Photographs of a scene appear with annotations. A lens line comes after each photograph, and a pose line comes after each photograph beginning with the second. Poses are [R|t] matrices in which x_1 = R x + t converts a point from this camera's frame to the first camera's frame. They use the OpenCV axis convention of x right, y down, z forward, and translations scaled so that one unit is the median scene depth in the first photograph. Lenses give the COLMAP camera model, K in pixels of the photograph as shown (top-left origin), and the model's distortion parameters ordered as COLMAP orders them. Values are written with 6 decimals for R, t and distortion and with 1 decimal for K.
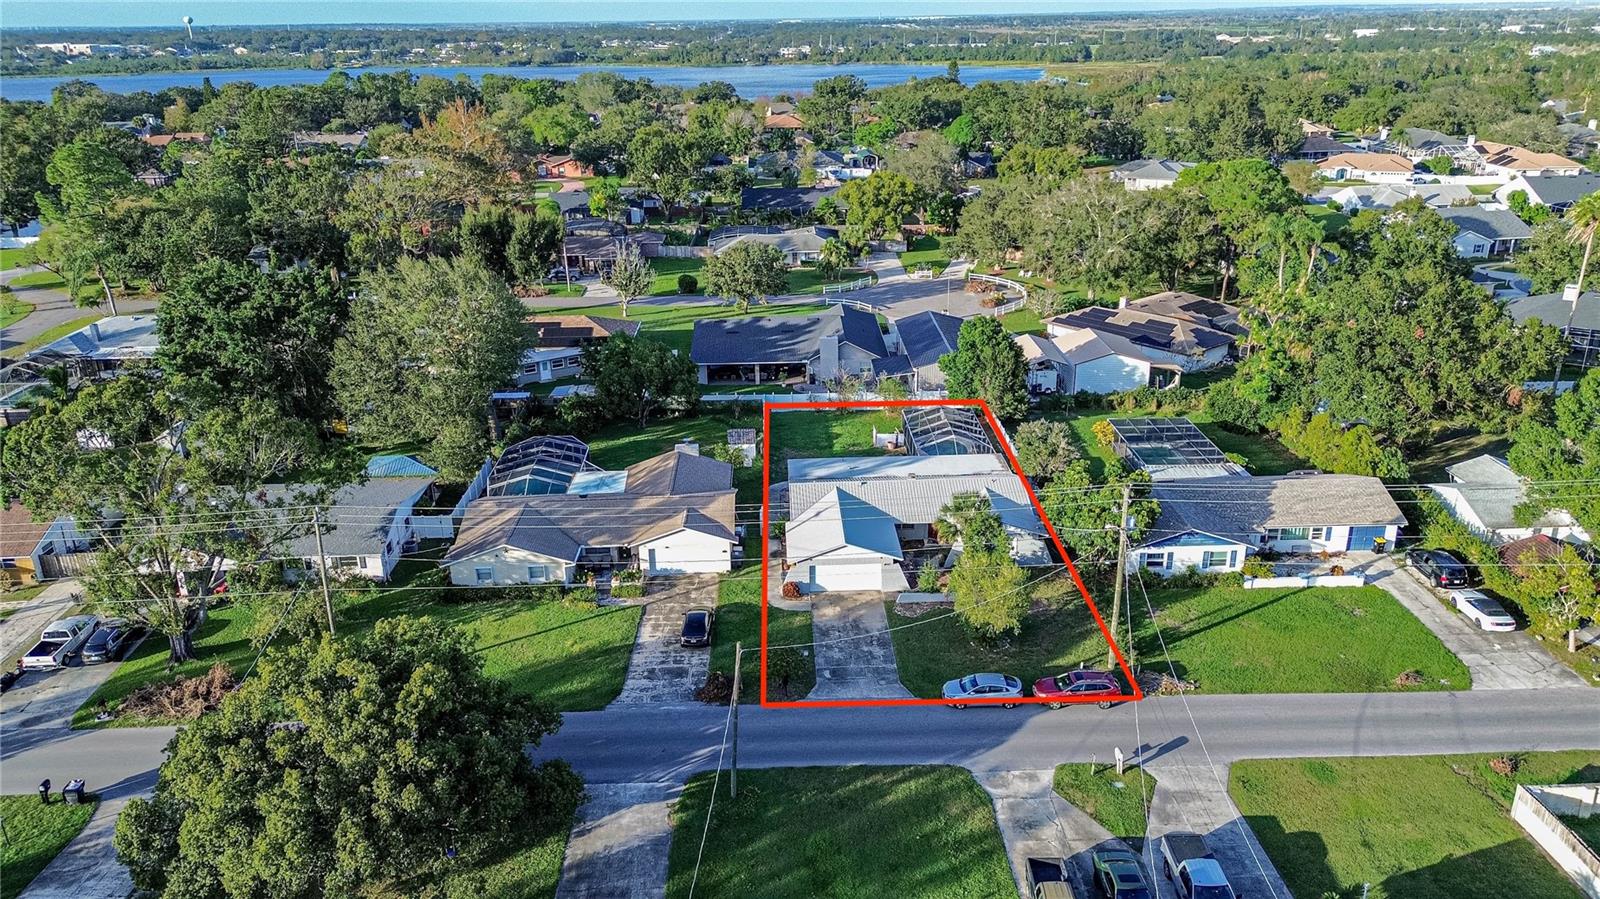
lens RADIAL K [[1125.7, 0, 800.0], [0, 1125.7, 449.5], [0, 0, 1]] dist [0.086951, -0.092636]
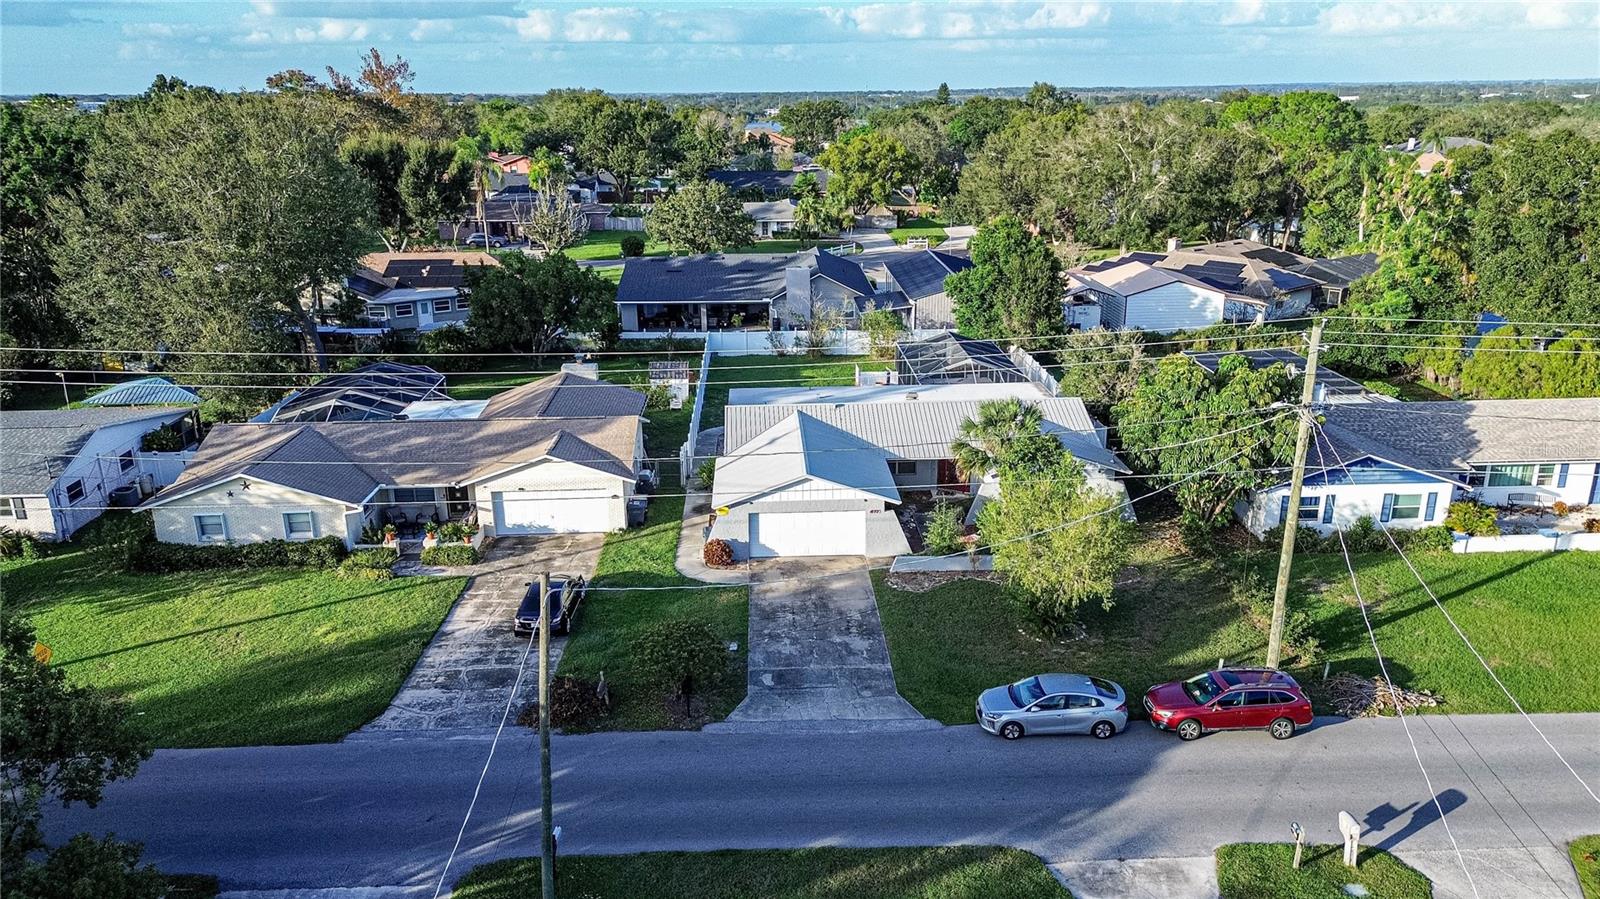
lens RADIAL K [[1125.7, 0, 800.0], [0, 1125.7, 449.5], [0, 0, 1]] dist [0.086951, -0.092636]
pose [[0.999926, 0.003973, 0.011512, 0.025198], [-0.003294, 0.998287, -0.058414, 0.089580], [-0.011725, 0.058372, 0.998226, 0.330338]]
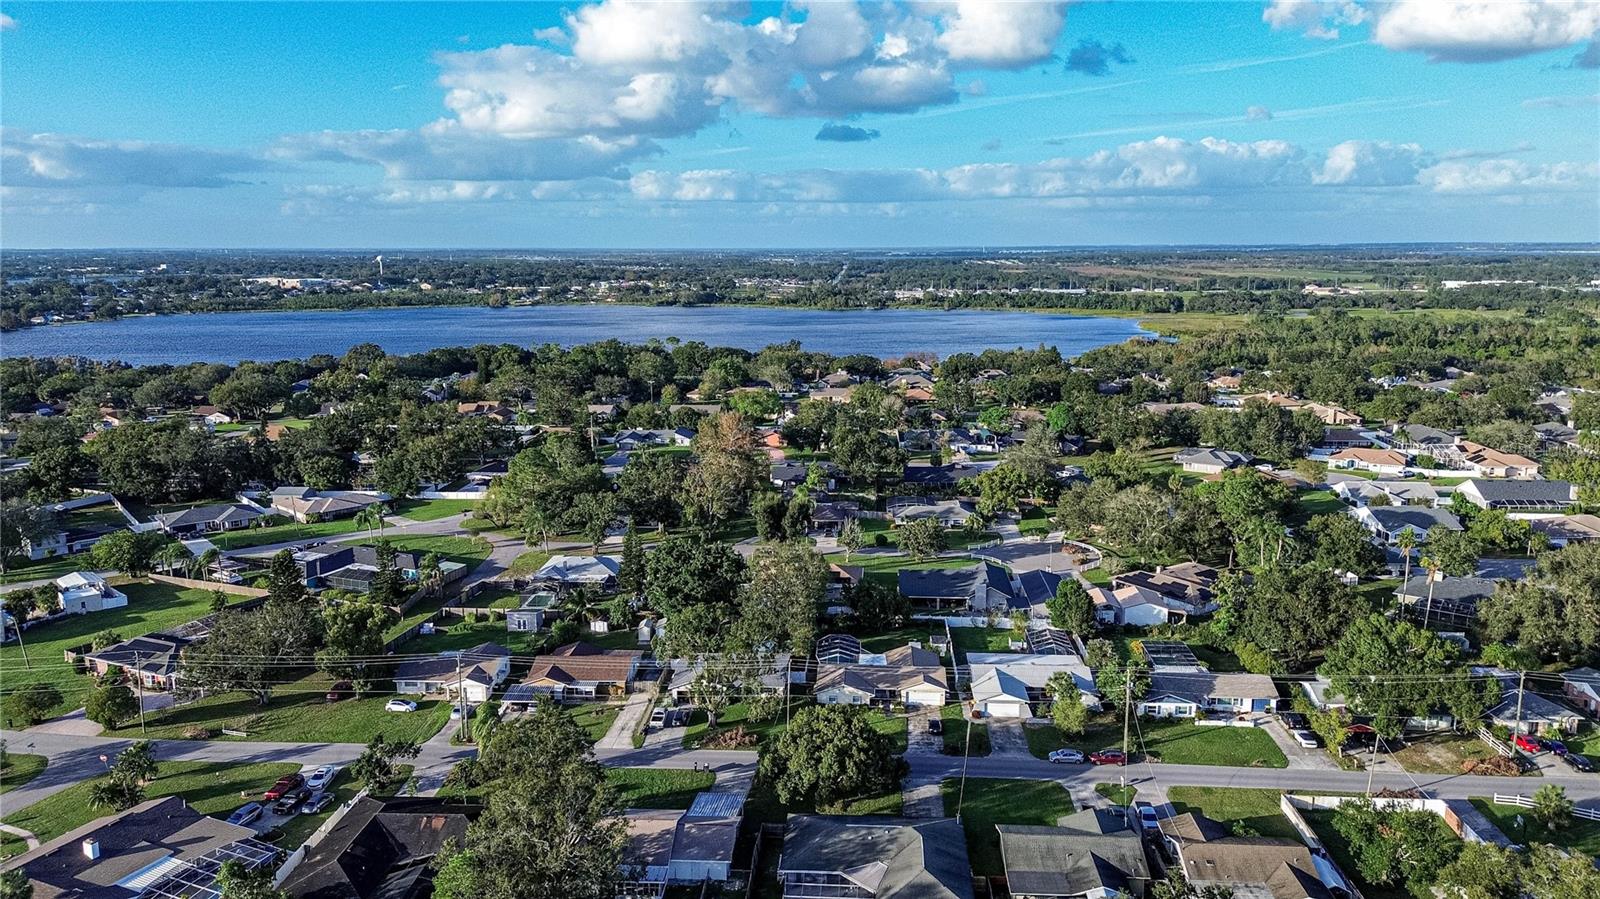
lens RADIAL K [[1125.7, 0, 800.0], [0, 1125.7, 449.5], [0, 0, 1]] dist [0.086951, -0.092636]
pose [[0.995655, 0.028178, -0.088759, -0.139460], [-0.043826, 0.982759, -0.179624, 0.028150], [0.082167, 0.182734, 0.979723, -1.038785]]
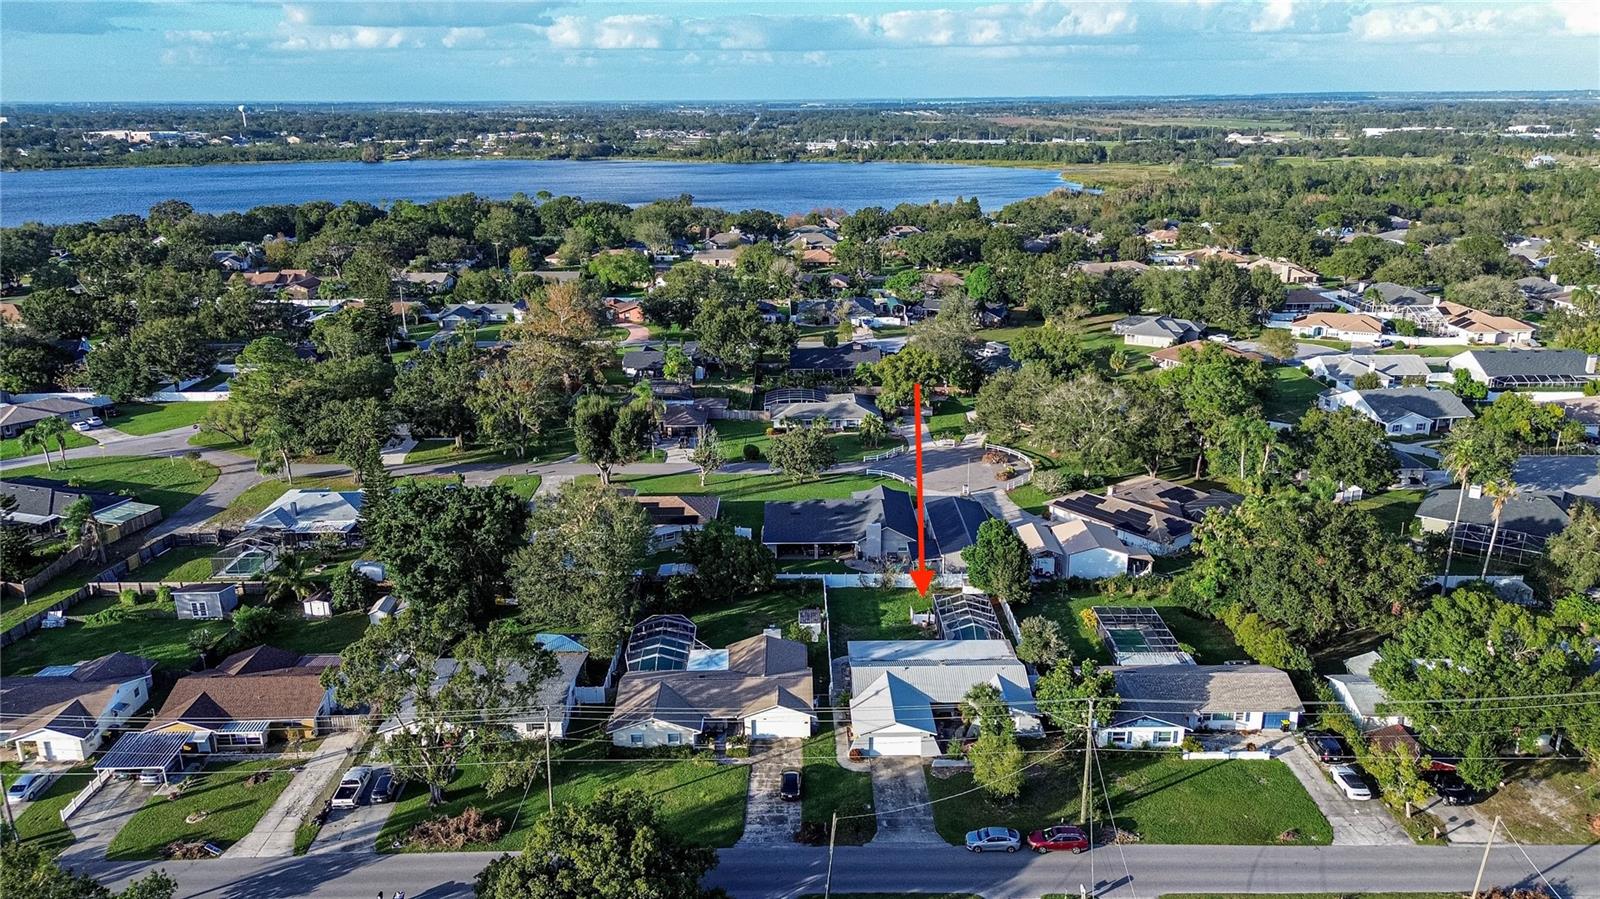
lens RADIAL K [[1125.7, 0, 800.0], [0, 1125.7, 449.5], [0, 0, 1]] dist [0.086951, -0.092636]
pose [[0.999767, 0.014018, -0.016429, -0.050629], [-0.014999, 0.998017, -0.061138, -0.140640], [0.015539, 0.061370, 0.997994, -0.358256]]
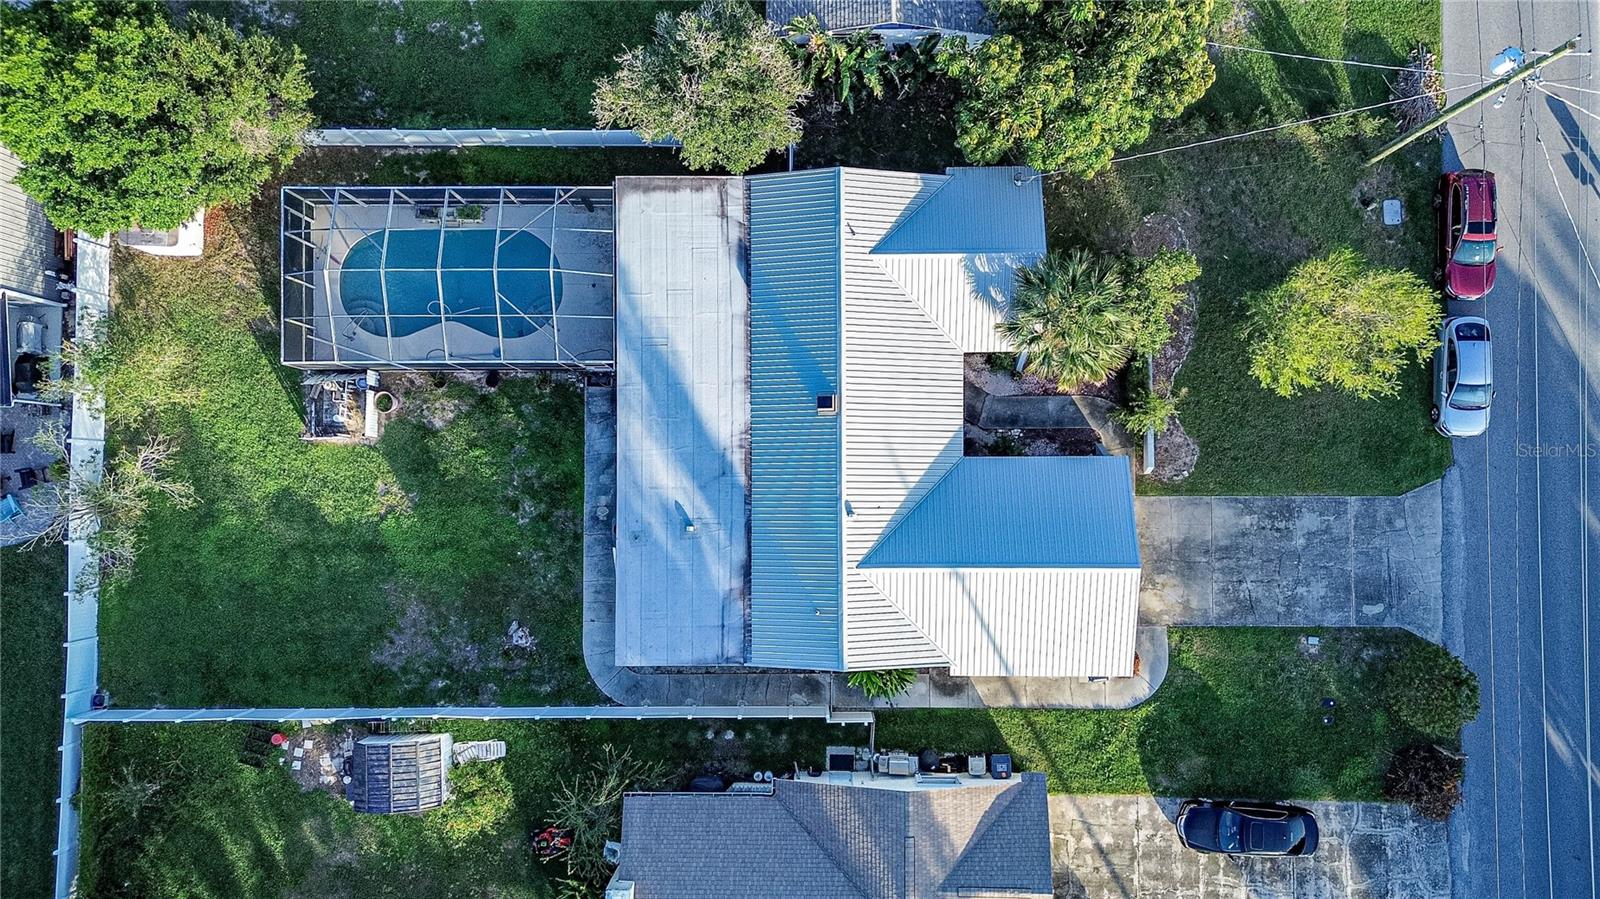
lens RADIAL K [[1125.7, 0, 800.0], [0, 1125.7, 449.5], [0, 0, 1]] dist [0.086951, -0.092636]
pose [[0.029162, -0.997209, 0.068735, 0.045359], [0.354621, 0.074613, 0.932028, -0.392868], [-0.934555, -0.002805, 0.355807, 0.815278]]
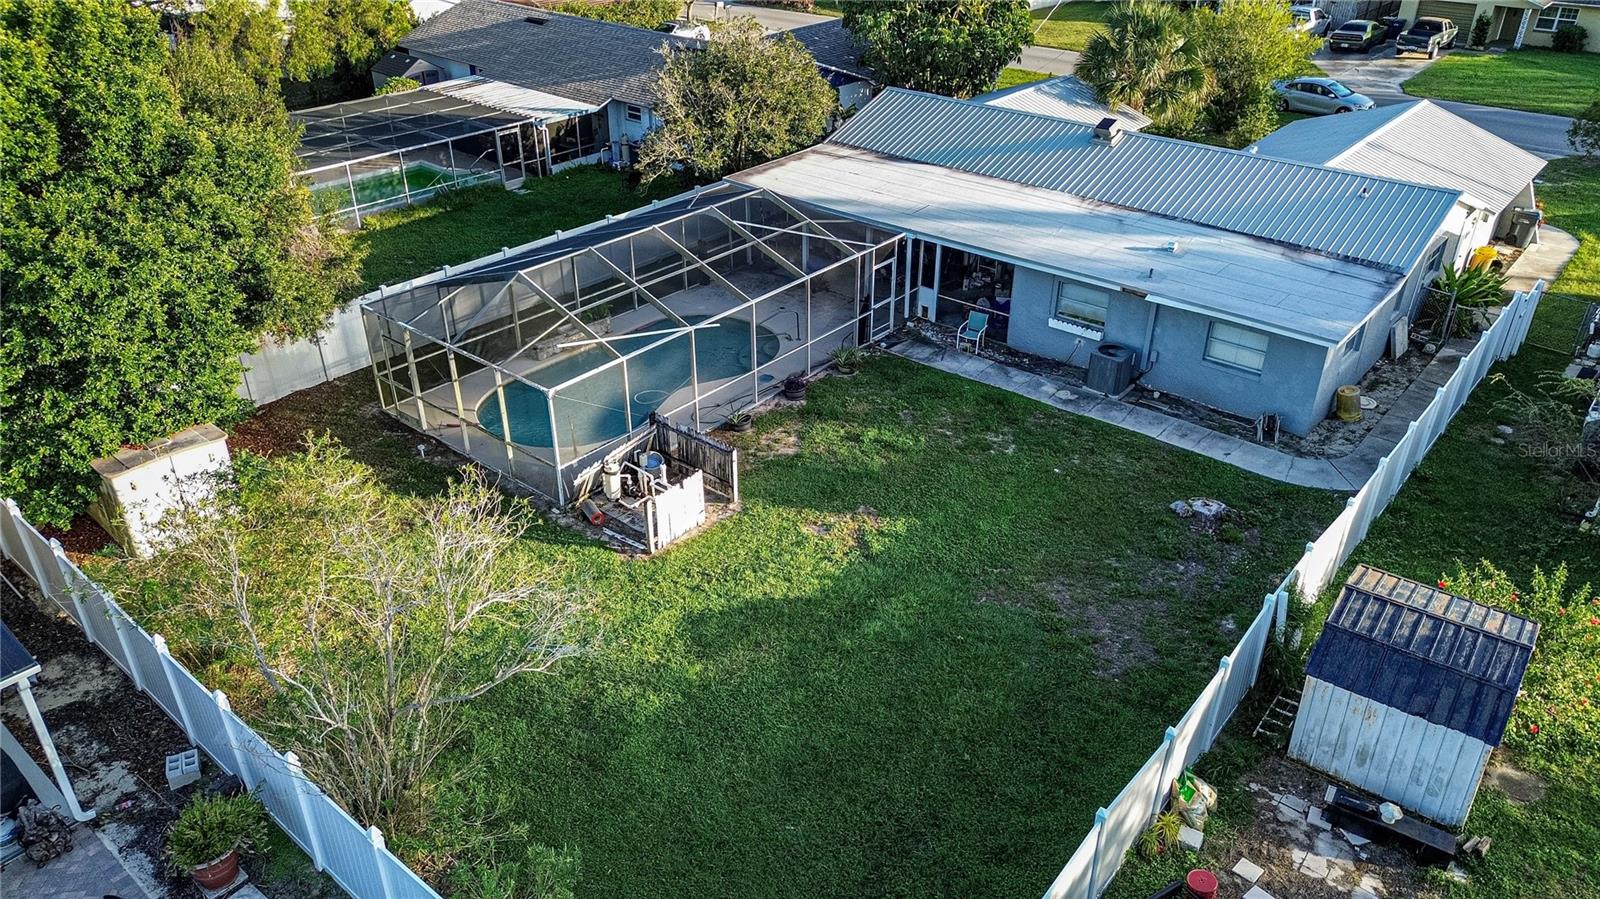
lens RADIAL K [[1125.7, 0, 800.0], [0, 1125.7, 449.5], [0, 0, 1]] dist [0.086951, -0.092636]
pose [[-0.746441, -0.319750, 0.583598, -0.080874], [0.242542, 0.685944, 0.686043, -0.188712], [-0.619677, 0.653637, -0.434464, 1.253108]]
